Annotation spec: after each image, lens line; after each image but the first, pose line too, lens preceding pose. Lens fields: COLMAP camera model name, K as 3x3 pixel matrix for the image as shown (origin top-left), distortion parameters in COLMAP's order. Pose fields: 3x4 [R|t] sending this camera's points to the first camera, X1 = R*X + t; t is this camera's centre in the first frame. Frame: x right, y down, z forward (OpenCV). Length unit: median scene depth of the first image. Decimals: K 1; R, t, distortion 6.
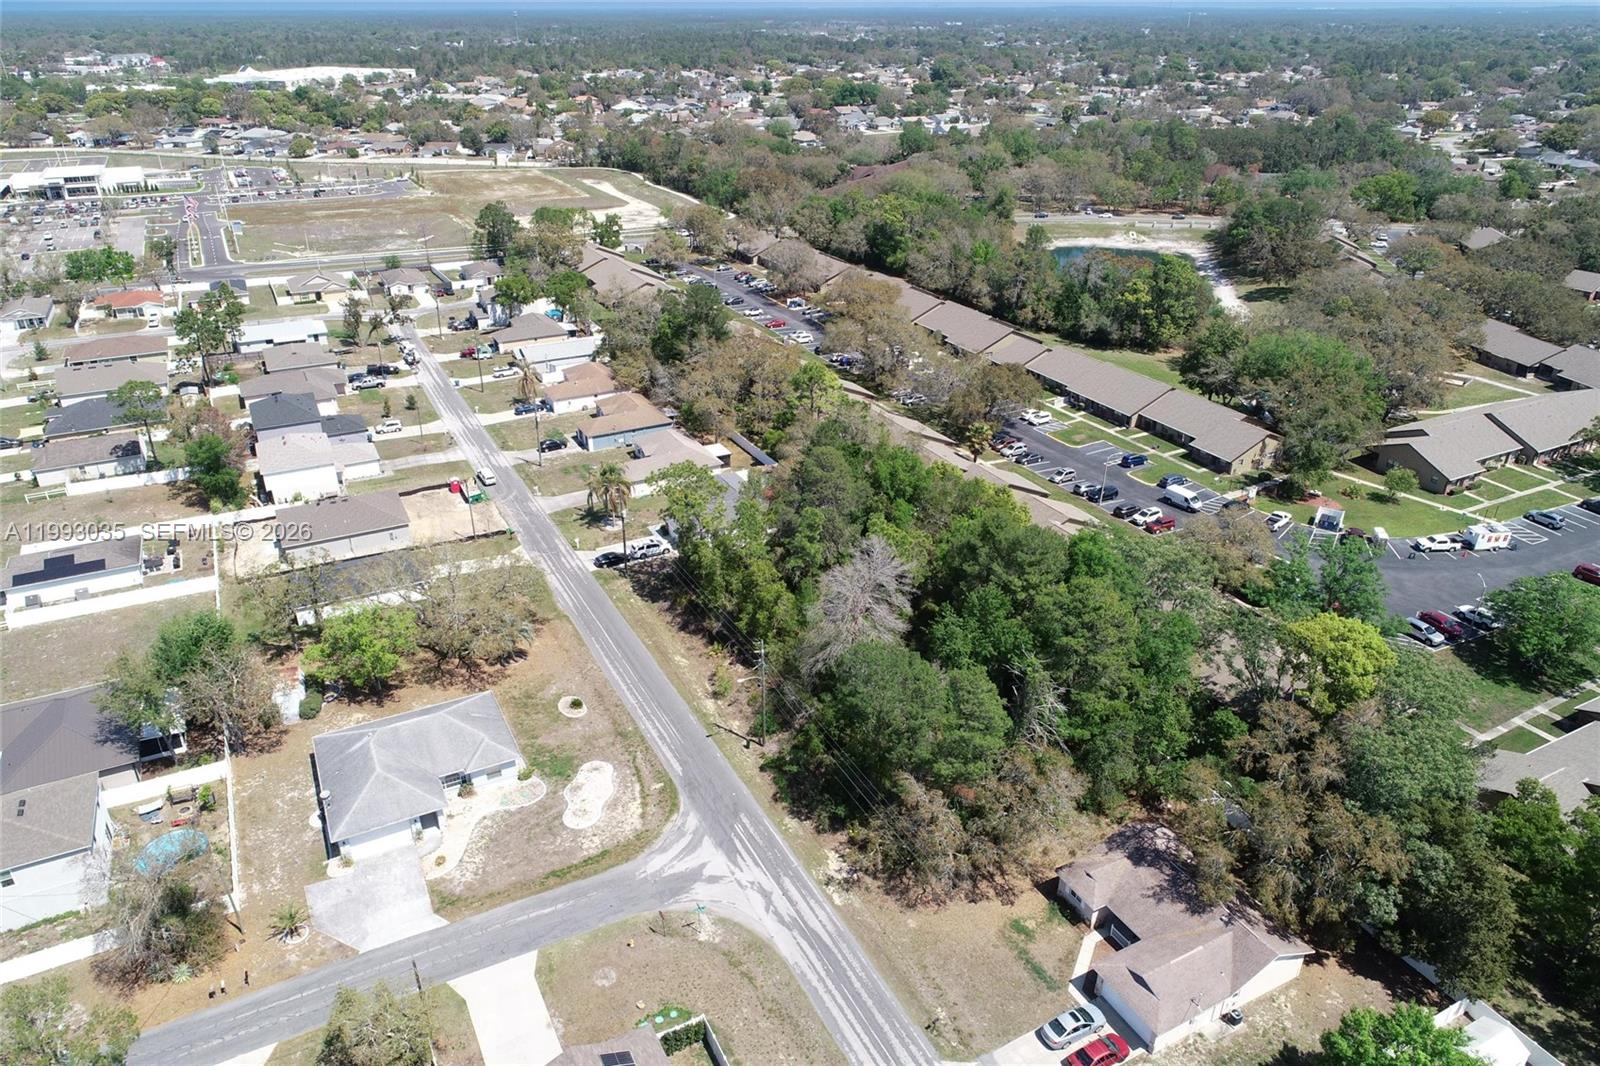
lens RADIAL K [[1074.2, 0, 800.0], [0, 1074.2, 533.0], [0, 0, 1]] dist [0.000042, -0.000818]
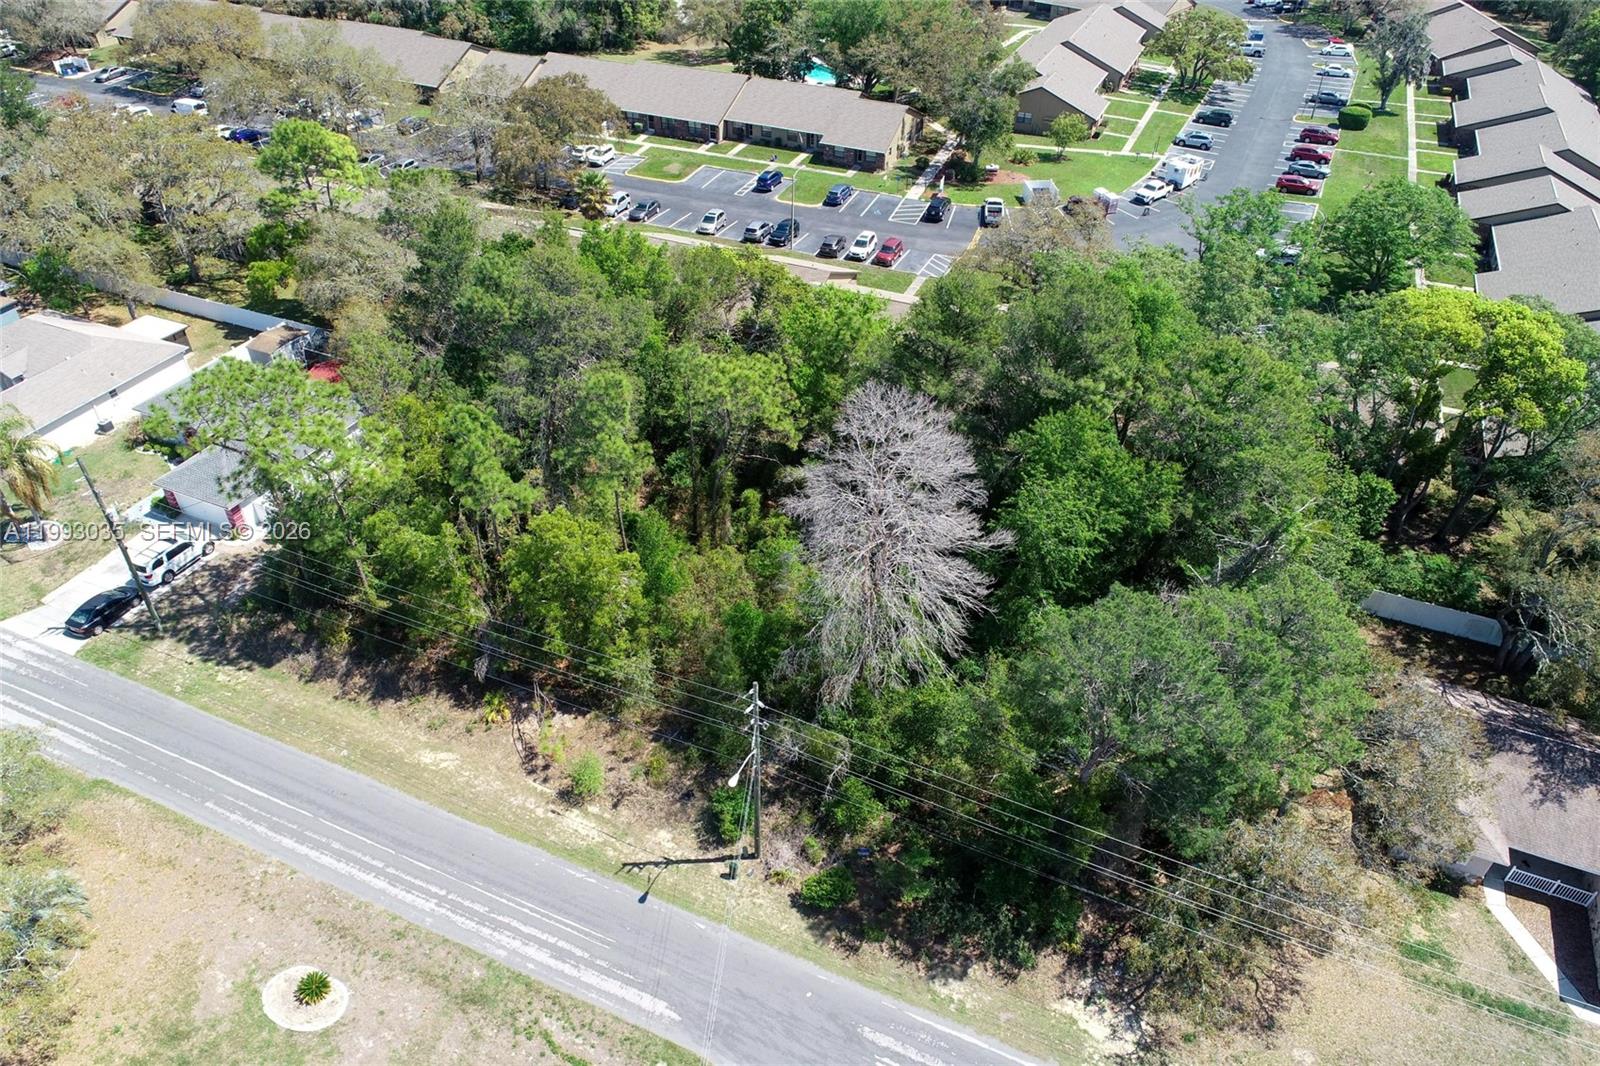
lens RADIAL K [[1074.2, 0, 800.0], [0, 1074.2, 533.0], [0, 0, 1]] dist [0.000042, -0.000818]
pose [[0.780490, -0.379632, 0.496704, -0.133489], [0.267243, 0.920863, 0.283887, -0.049771], [-0.565169, -0.088830, 0.820178, 0.373880]]
